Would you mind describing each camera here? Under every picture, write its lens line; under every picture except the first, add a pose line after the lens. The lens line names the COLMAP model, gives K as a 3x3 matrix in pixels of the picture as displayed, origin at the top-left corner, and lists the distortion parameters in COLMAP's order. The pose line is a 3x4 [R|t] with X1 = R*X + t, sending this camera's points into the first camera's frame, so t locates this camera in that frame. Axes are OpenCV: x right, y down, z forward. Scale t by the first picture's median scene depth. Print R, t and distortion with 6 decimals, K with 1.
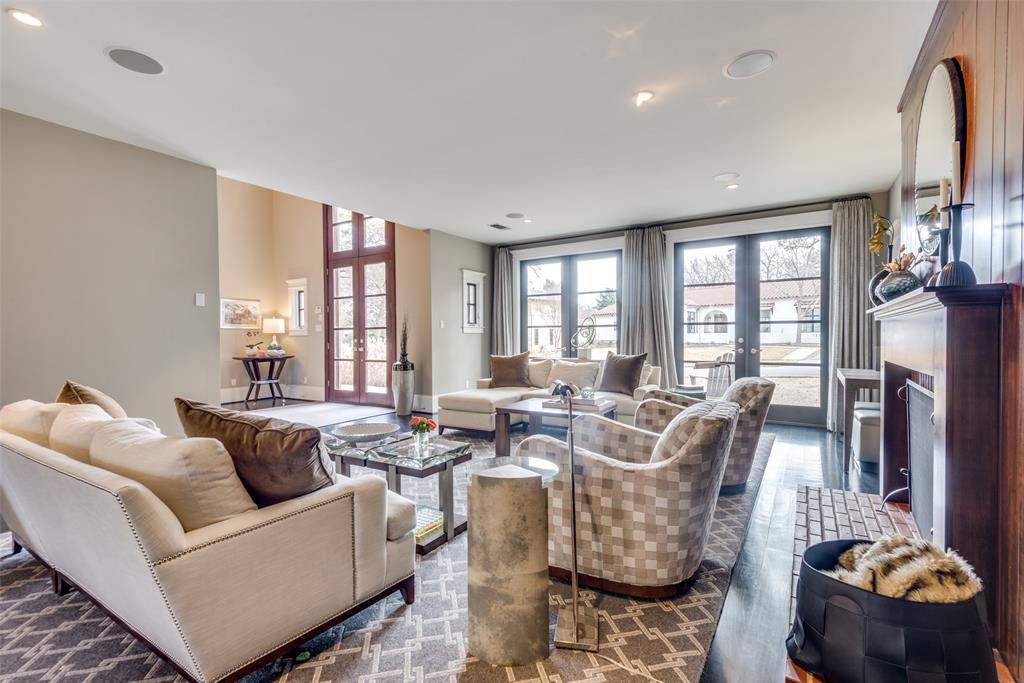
lens RADIAL K [[464.3, 0, 512.0], [0, 464.3, 341.5], [0, 0, 1]] dist [0.032384, 0.000131]
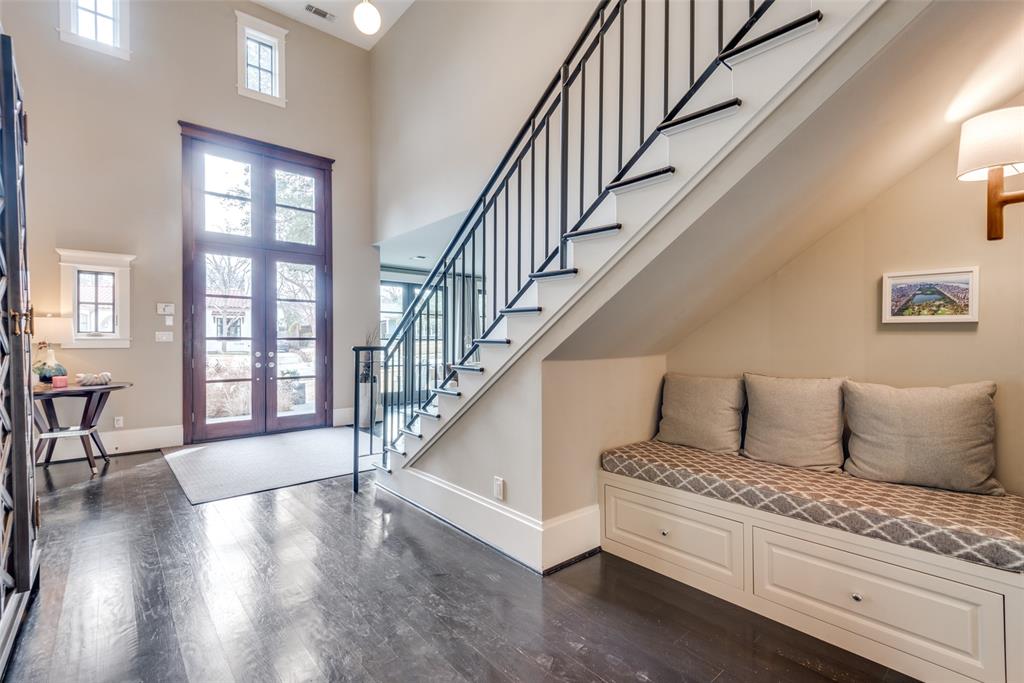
lens RADIAL K [[464.3, 0, 512.0], [0, 464.3, 341.5], [0, 0, 1]] dist [0.032384, 0.000131]
pose [[0.285112, 0.016381, 0.958354, -0.915377], [0.017472, 0.999599, -0.022284, 0.001503], [-0.958335, 0.023098, 0.284711, 0.354483]]
